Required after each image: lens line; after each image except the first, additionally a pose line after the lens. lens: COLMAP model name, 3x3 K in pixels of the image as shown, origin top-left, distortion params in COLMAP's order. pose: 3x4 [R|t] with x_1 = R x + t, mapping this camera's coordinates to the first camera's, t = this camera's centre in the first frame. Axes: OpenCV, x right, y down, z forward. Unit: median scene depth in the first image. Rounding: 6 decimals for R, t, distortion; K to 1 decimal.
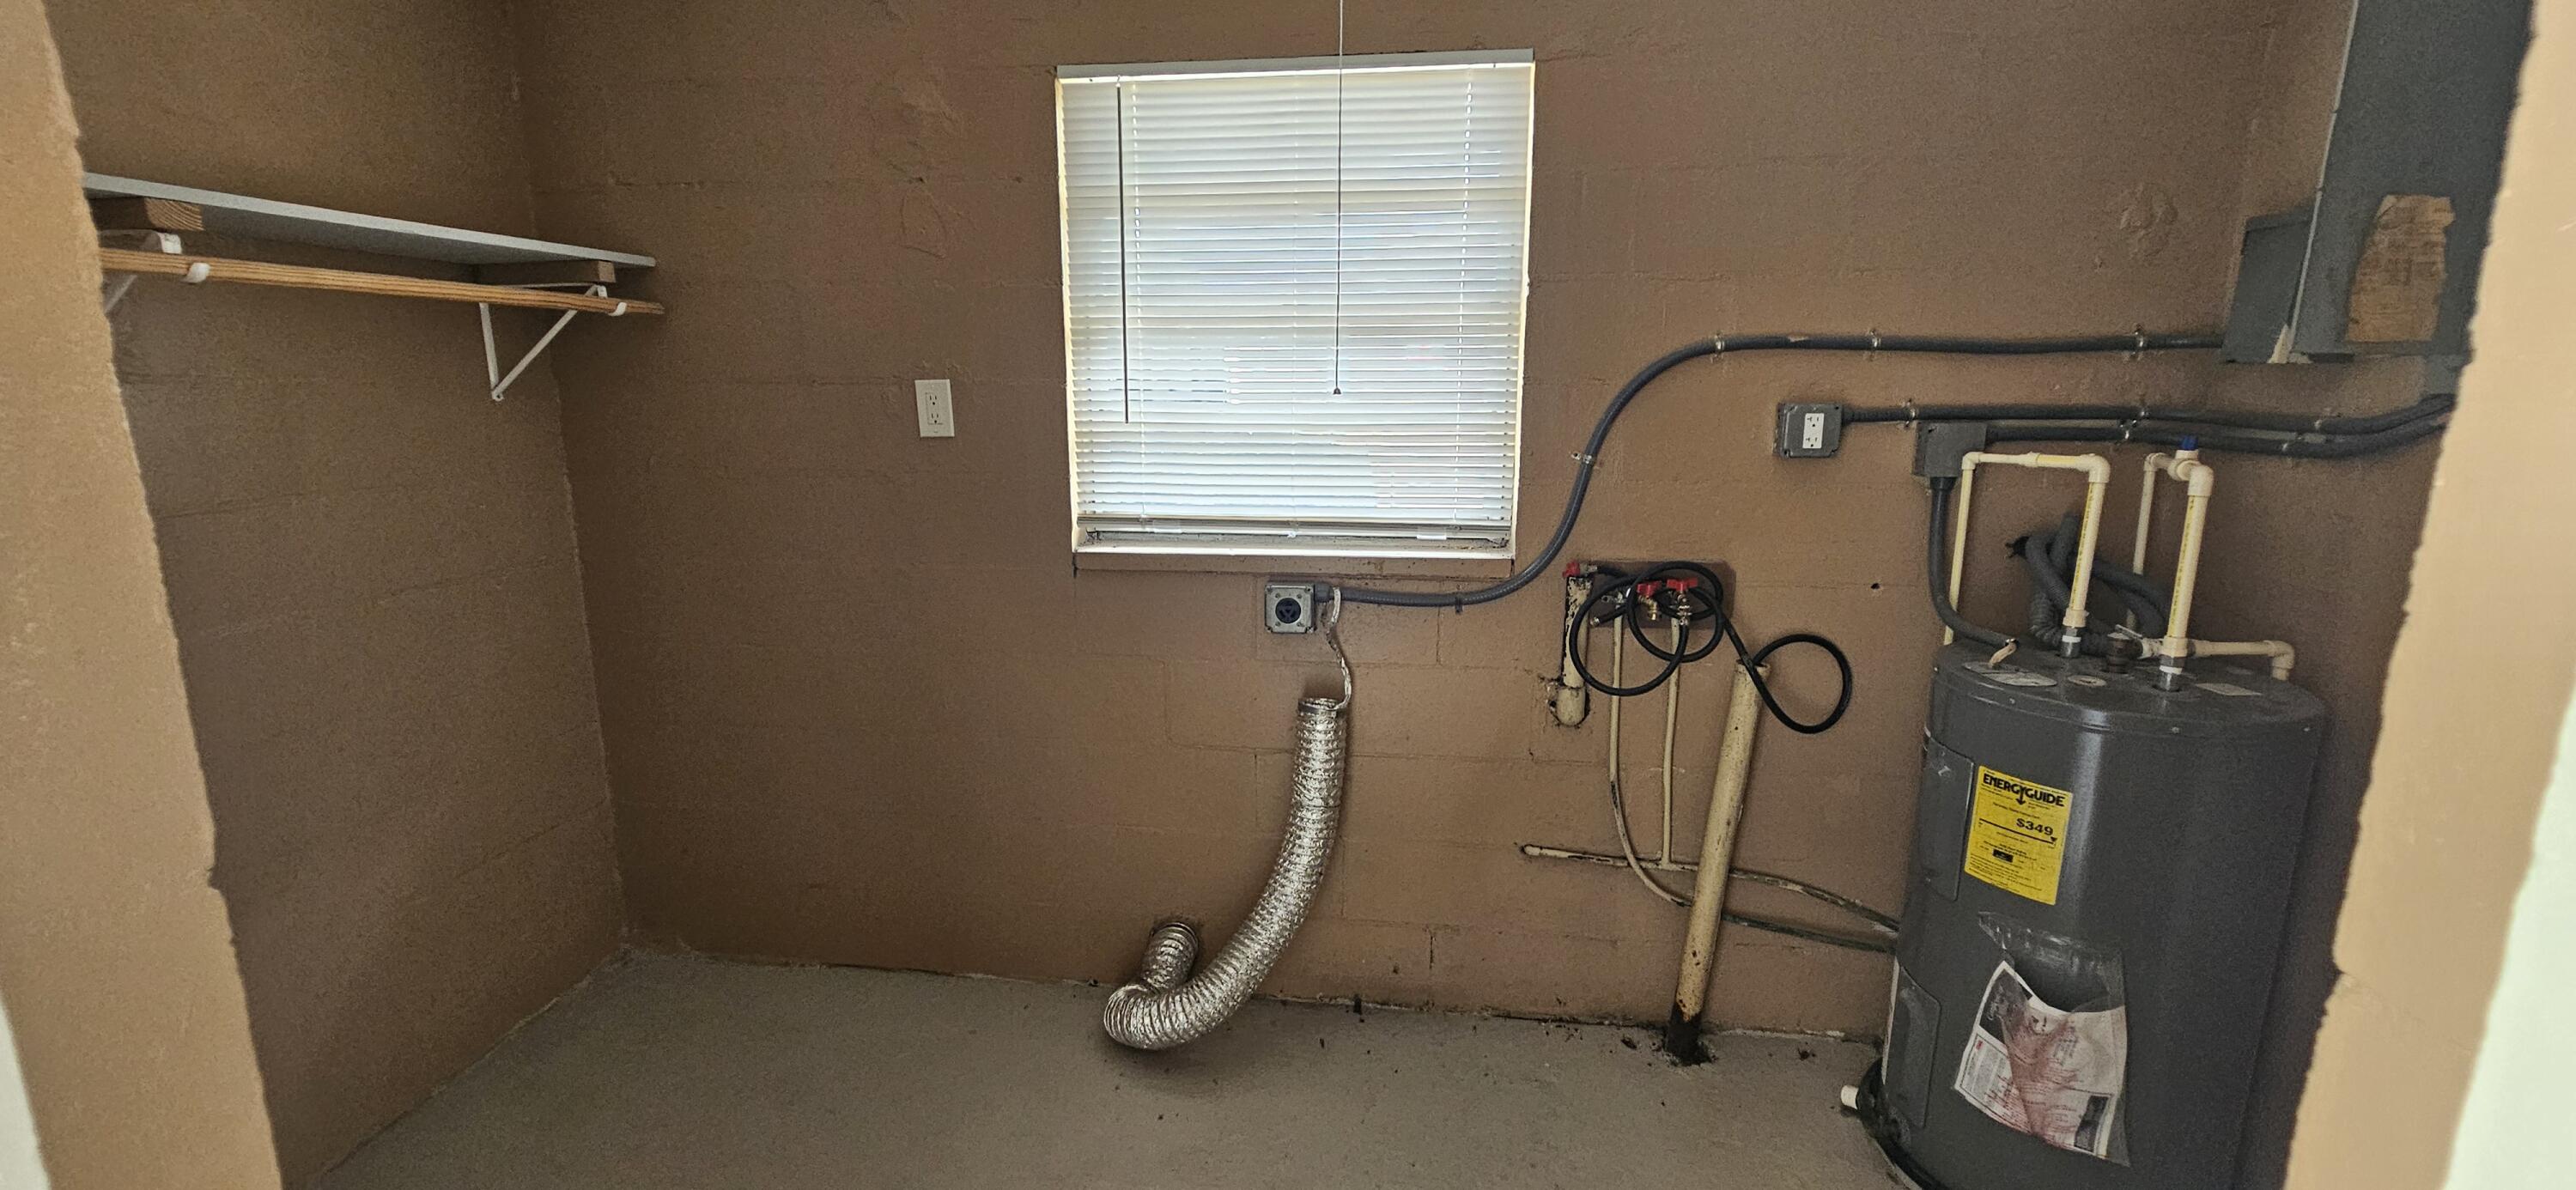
lens RADIAL K [[1049.2, 0, 1283.2], [0, 1049.2, 590.7], [0, 0, 1]] dist [-0.000565, 0.000703]
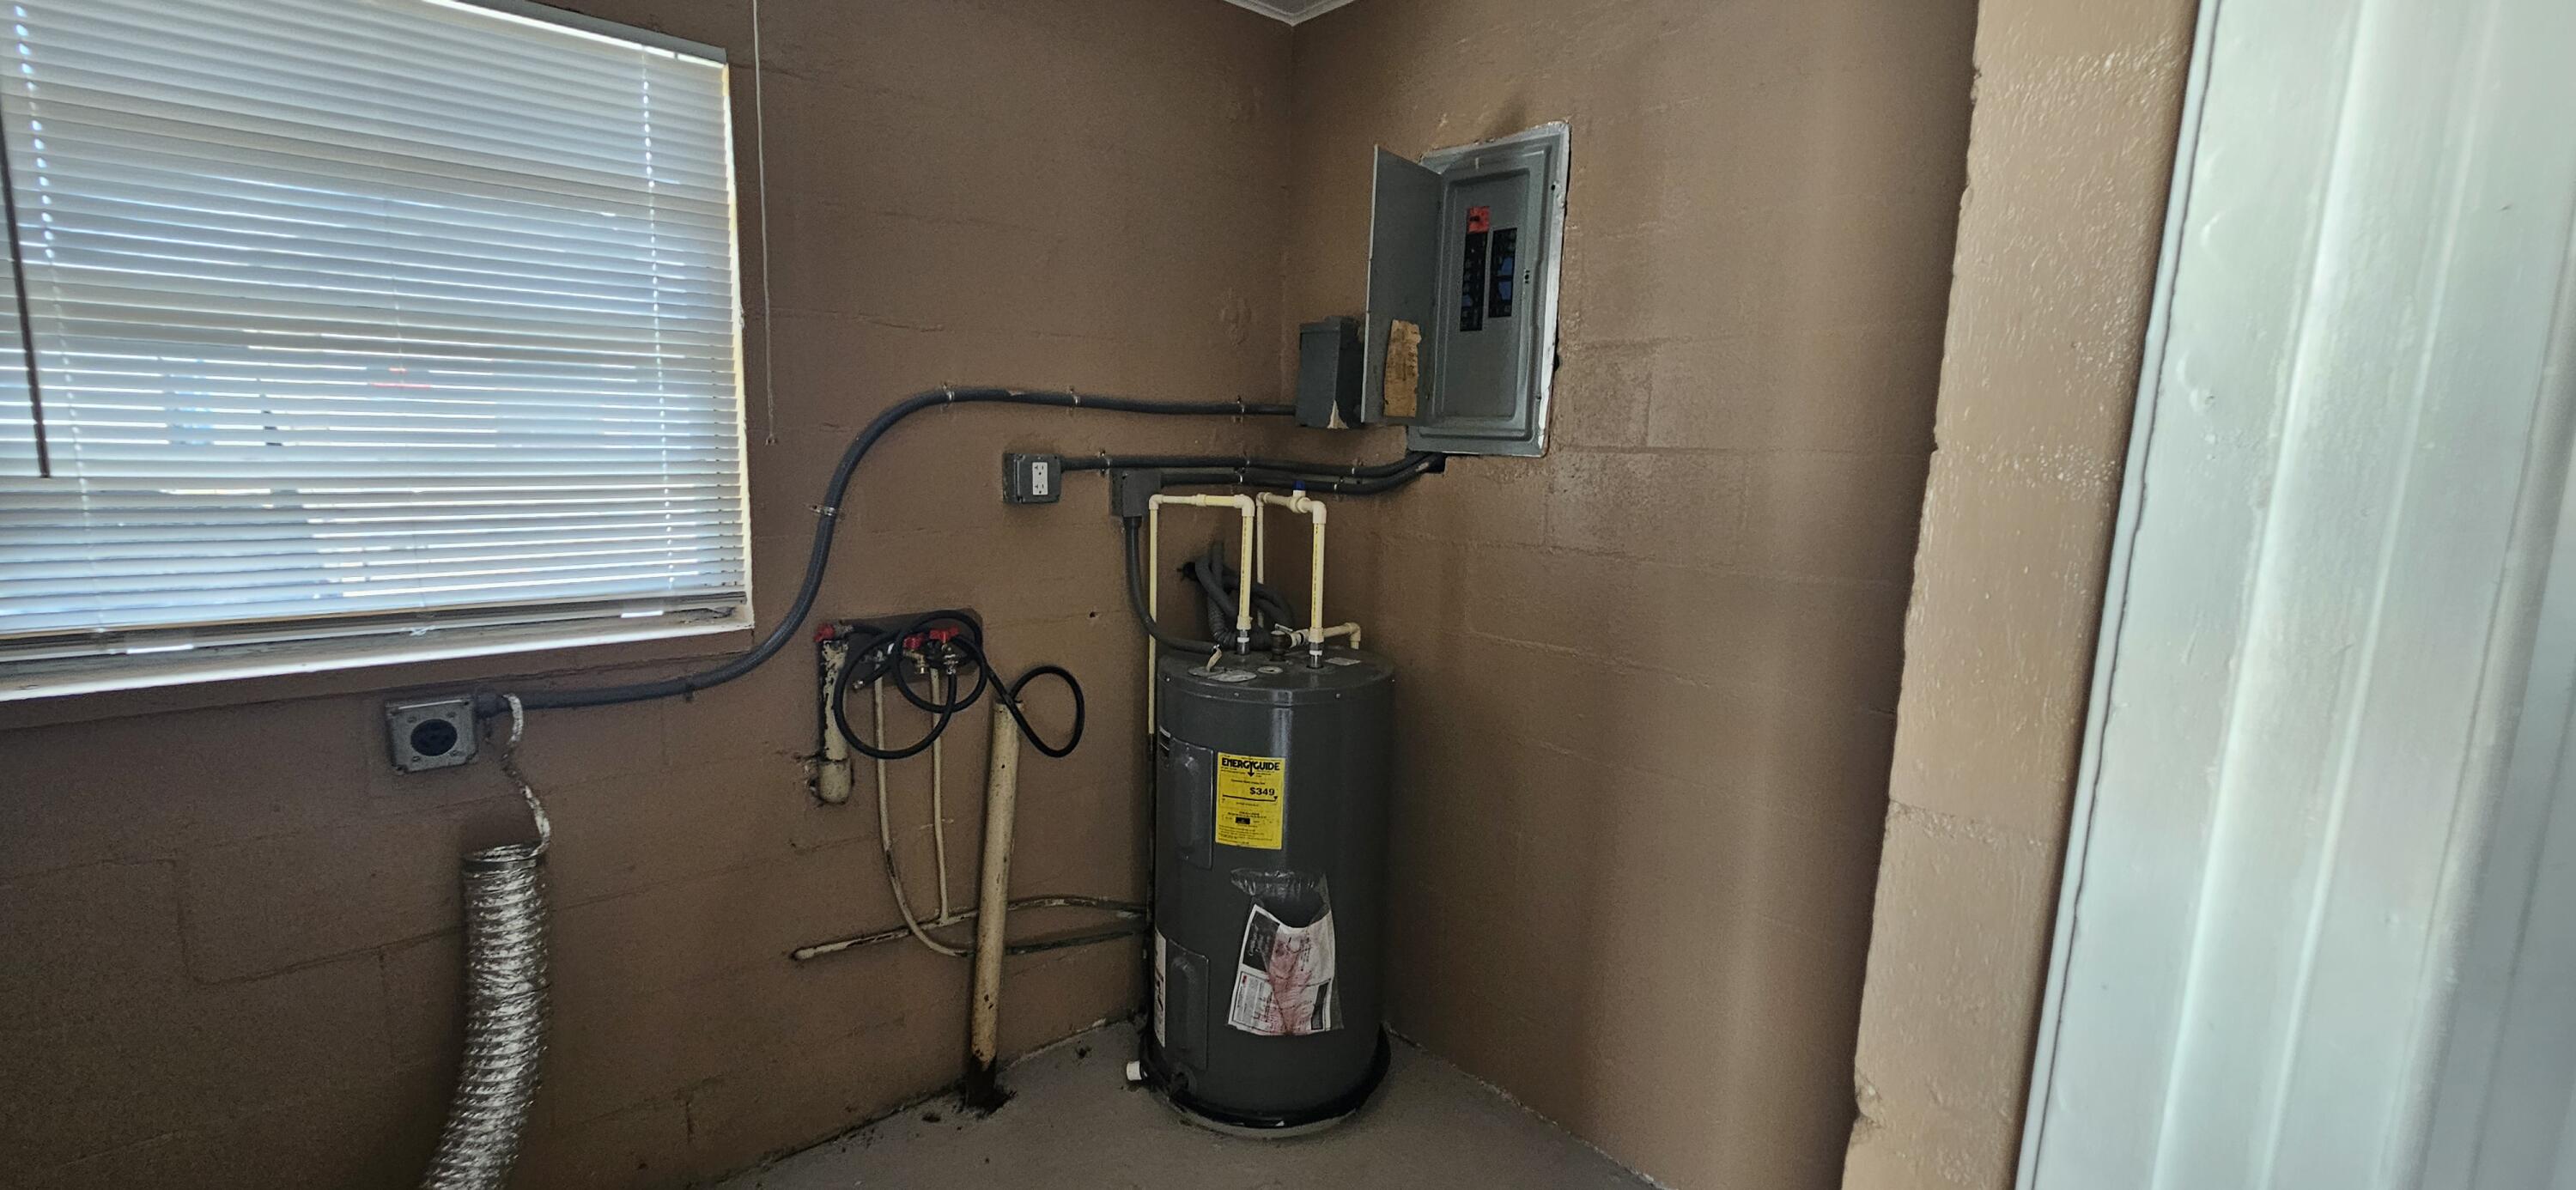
lens RADIAL K [[1049.2, 0, 1283.2], [0, 1049.2, 590.7], [0, 0, 1]] dist [-0.000565, 0.000703]
pose [[0.661473, -0.089520, 0.744607, -0.141884], [0.120586, 0.992628, 0.012215, -0.019851], [-0.740212, 0.081709, 0.667391, 0.098063]]
